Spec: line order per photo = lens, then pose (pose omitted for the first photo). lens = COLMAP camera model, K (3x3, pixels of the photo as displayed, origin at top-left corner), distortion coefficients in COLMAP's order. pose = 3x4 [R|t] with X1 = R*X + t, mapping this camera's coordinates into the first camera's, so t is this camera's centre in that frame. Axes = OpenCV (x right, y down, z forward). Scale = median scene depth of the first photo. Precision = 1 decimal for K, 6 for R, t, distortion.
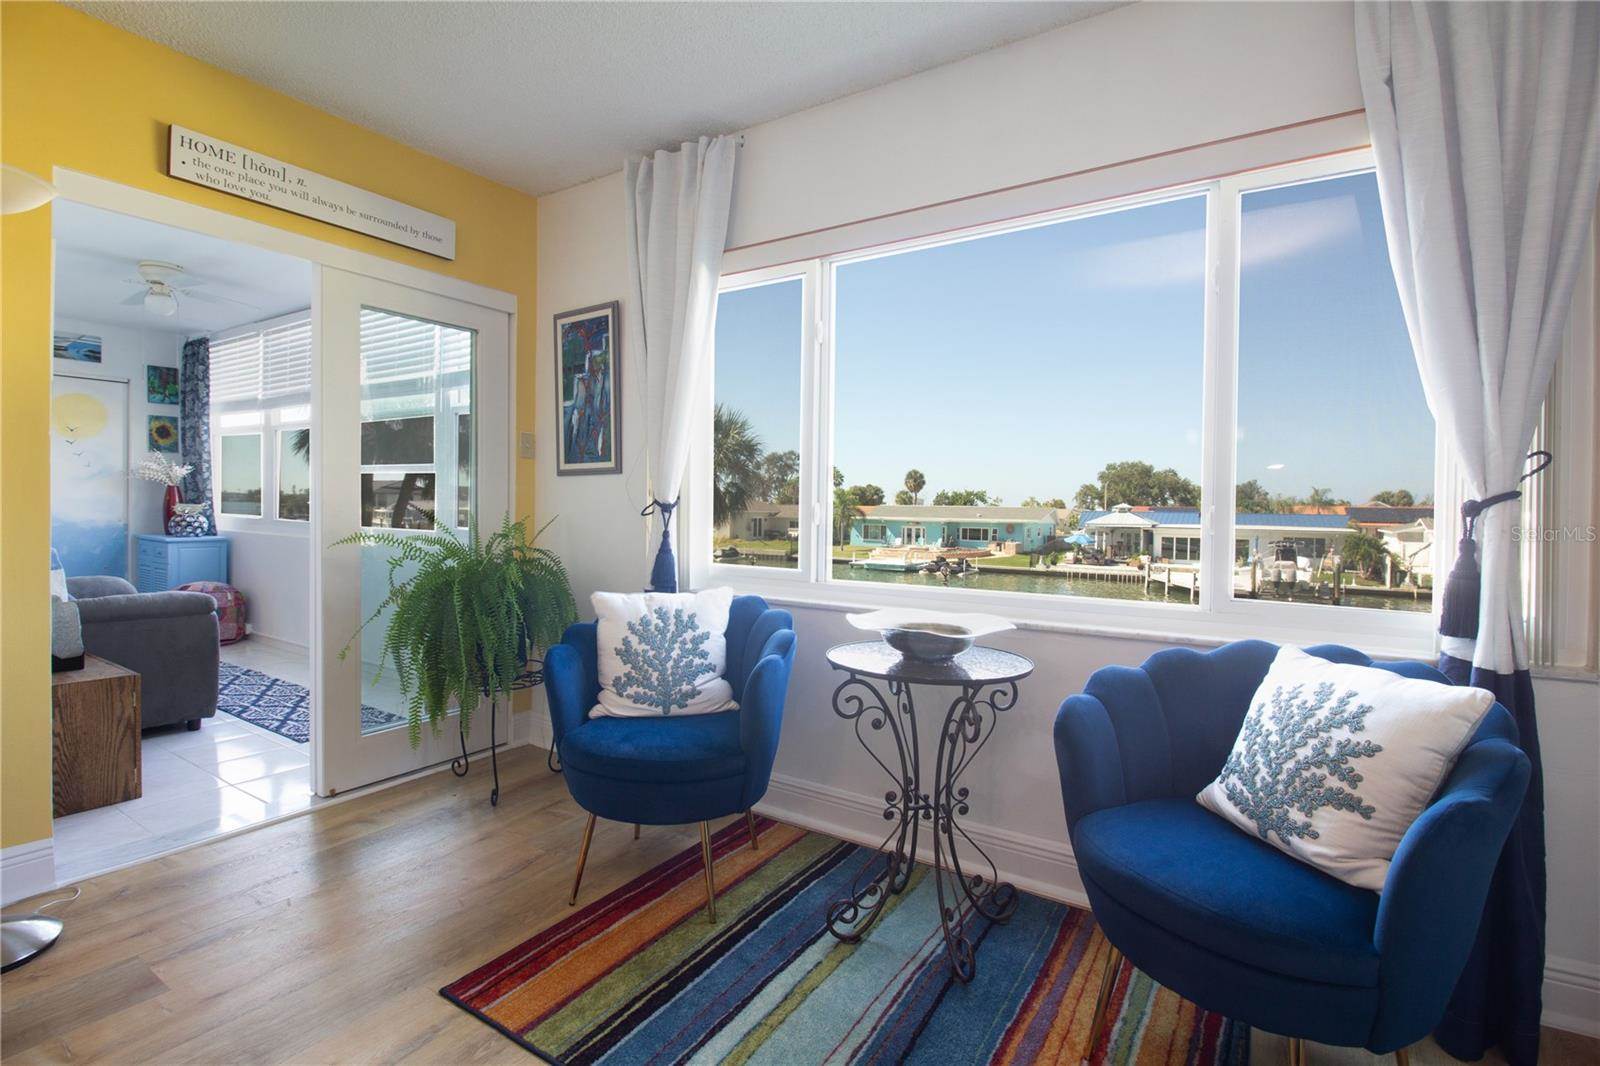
lens RADIAL K [[740.0, 0, 799.4], [0, 740.0, 520.5], [0, 0, 1]] dist [0.000032, -0.014750]
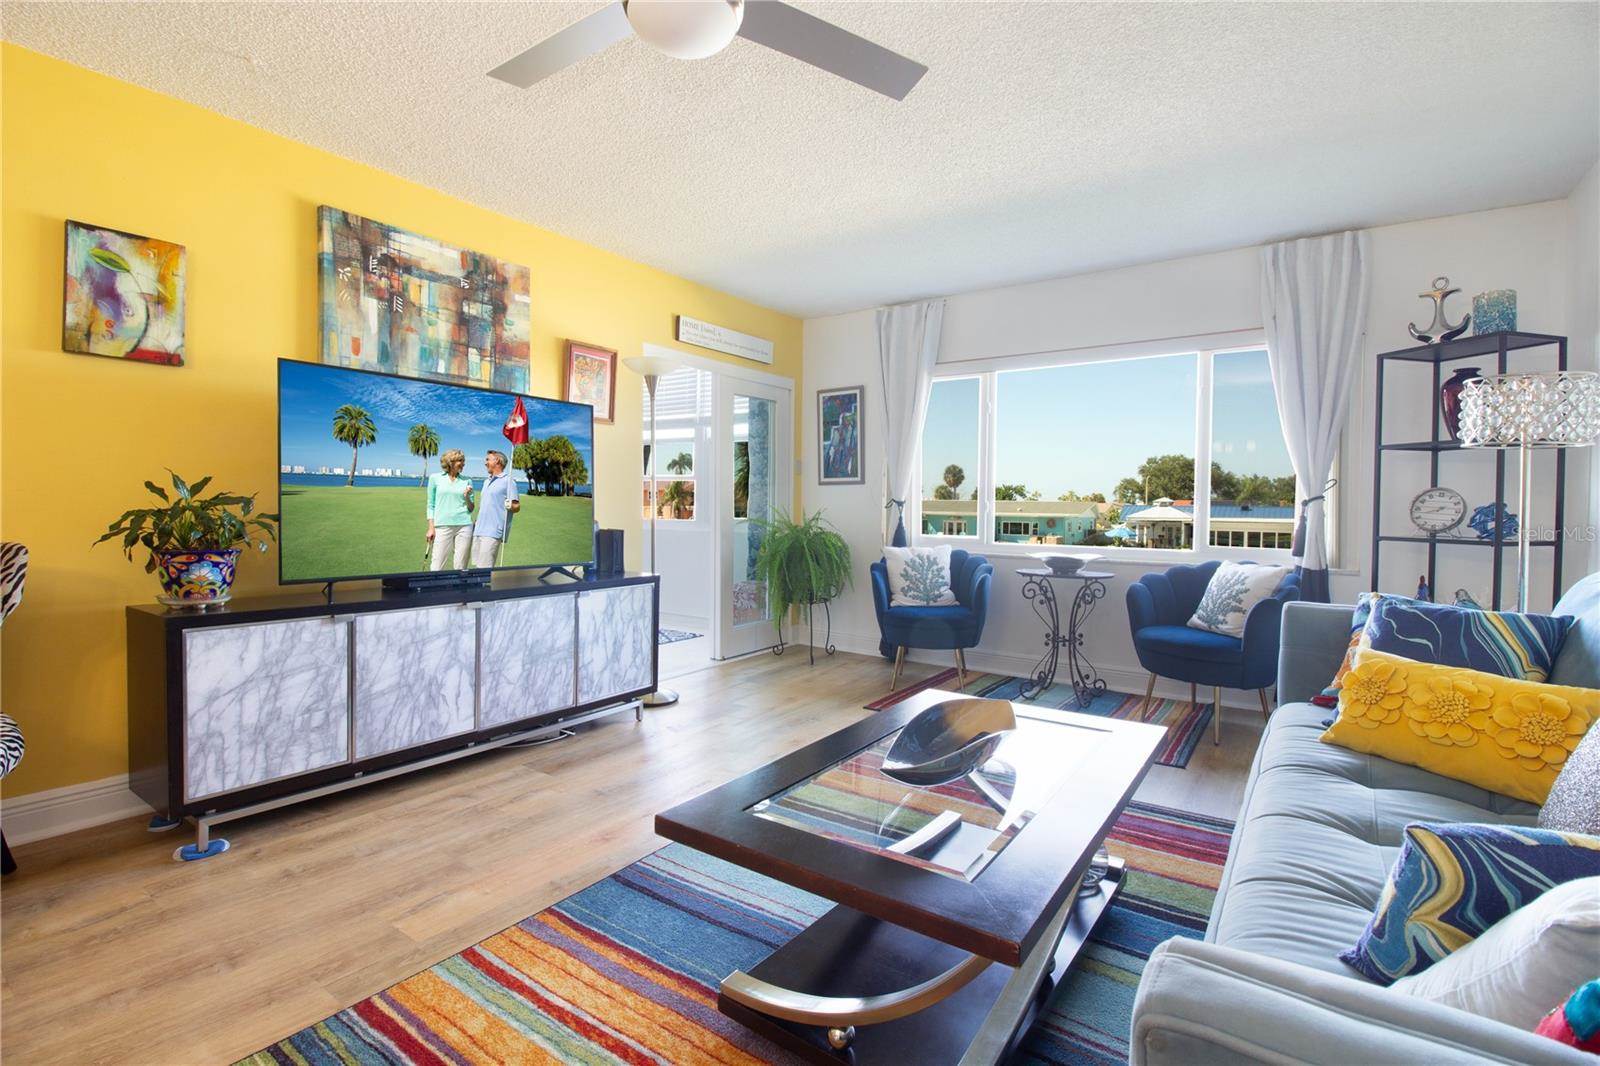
lens RADIAL K [[740.0, 0, 799.4], [0, 740.0, 520.5], [0, 0, 1]] dist [0.000032, -0.014750]
pose [[0.998920, -0.002700, -0.046395, -0.156069], [0.003000, 0.999975, 0.006402, 0.005240], [0.046377, -0.006534, 0.998903, -0.374008]]
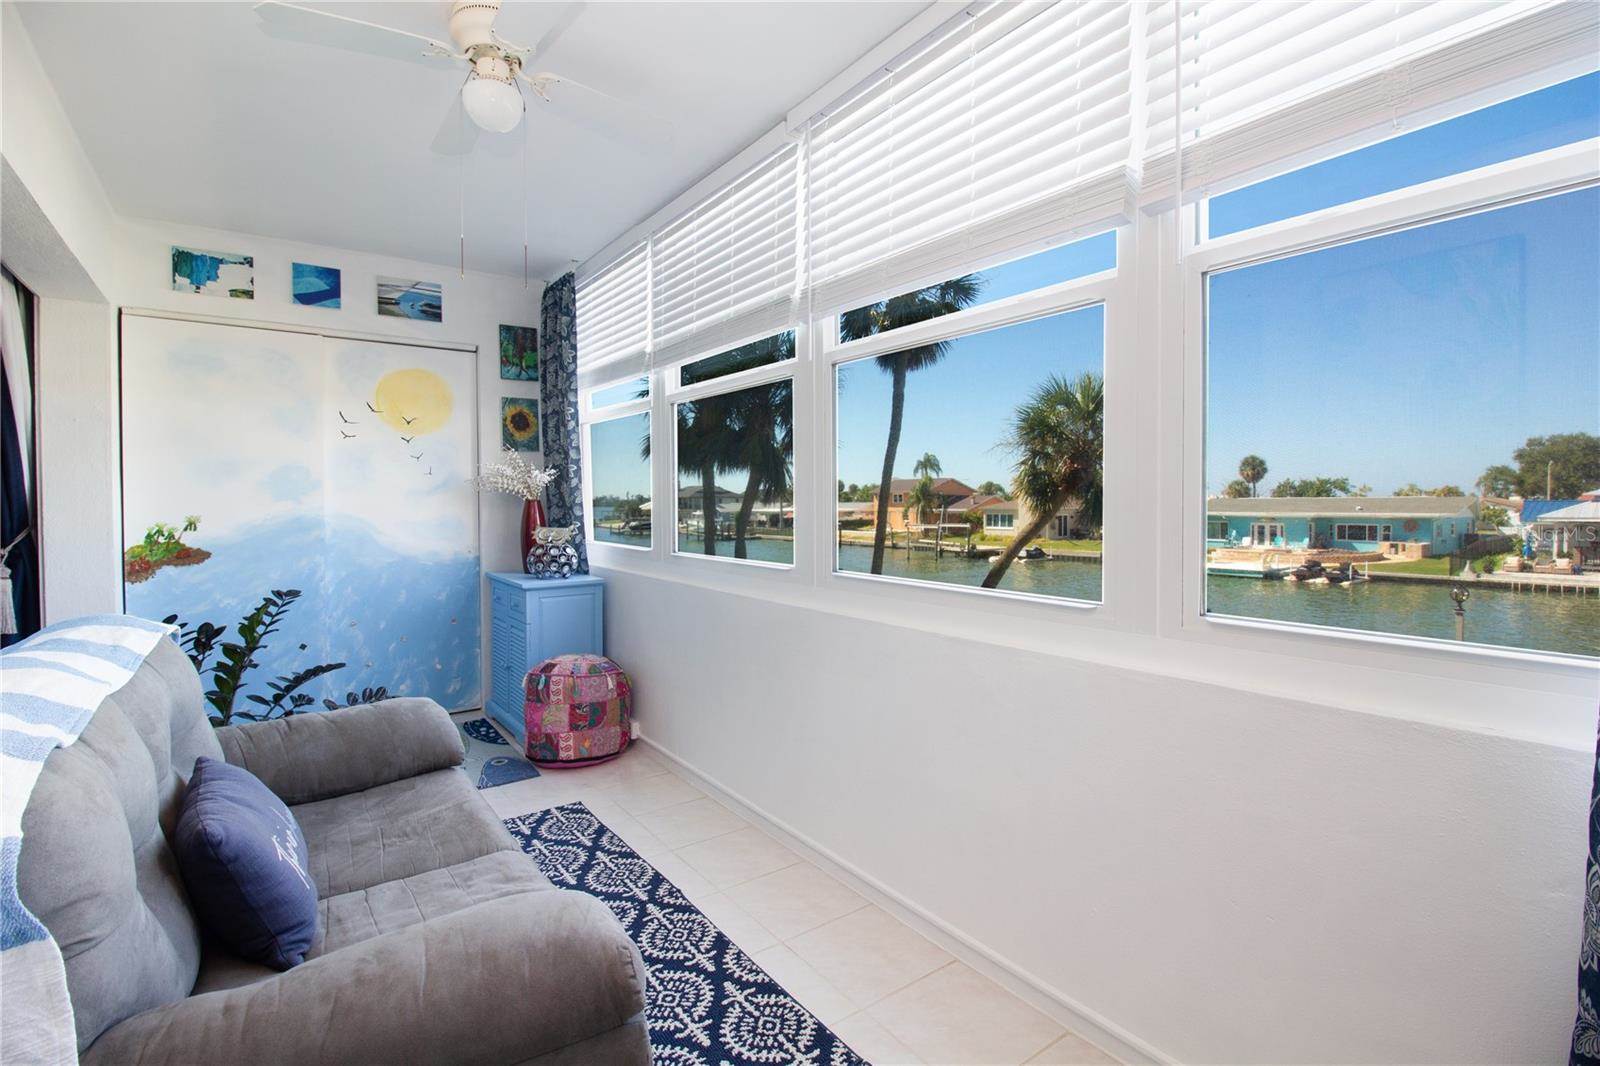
lens RADIAL K [[740.0, 0, 799.4], [0, 740.0, 520.5], [0, 0, 1]] dist [0.000032, -0.014750]
pose [[0.930948, -0.010518, -0.365000, -0.380679], [0.011741, 0.999930, 0.001130, -0.026418], [0.364963, -0.005337, 0.931007, 0.460398]]
